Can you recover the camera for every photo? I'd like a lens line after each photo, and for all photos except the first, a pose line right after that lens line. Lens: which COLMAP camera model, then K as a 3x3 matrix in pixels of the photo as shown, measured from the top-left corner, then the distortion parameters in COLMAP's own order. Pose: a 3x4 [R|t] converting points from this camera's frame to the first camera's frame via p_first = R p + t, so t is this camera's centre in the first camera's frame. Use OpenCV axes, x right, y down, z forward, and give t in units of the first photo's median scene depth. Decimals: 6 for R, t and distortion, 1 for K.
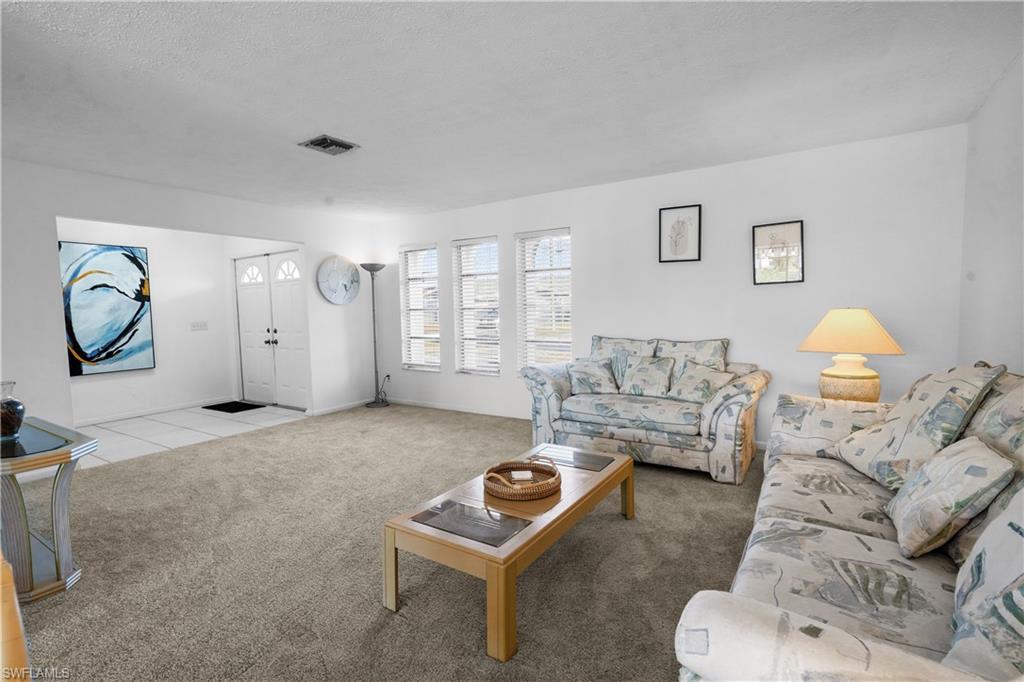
lens RADIAL K [[485.4, 0, 508.9], [0, 485.4, 341.3], [0, 0, 1]] dist [-0.001073, 0.000263]
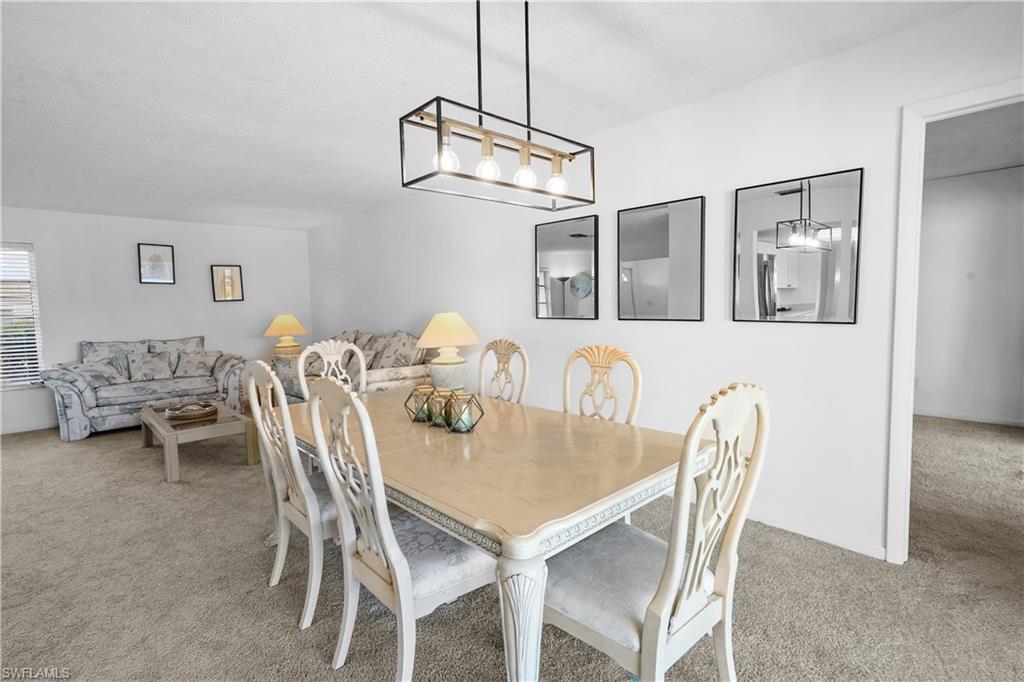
lens RADIAL K [[485.4, 0, 508.9], [0, 485.4, 341.3], [0, 0, 1]] dist [-0.001073, 0.000263]
pose [[0.242266, -0.057885, 0.968482, -0.823238], [0.088414, 0.995382, 0.037376, 0.040839], [-0.966173, 0.076573, 0.246265, -0.329485]]
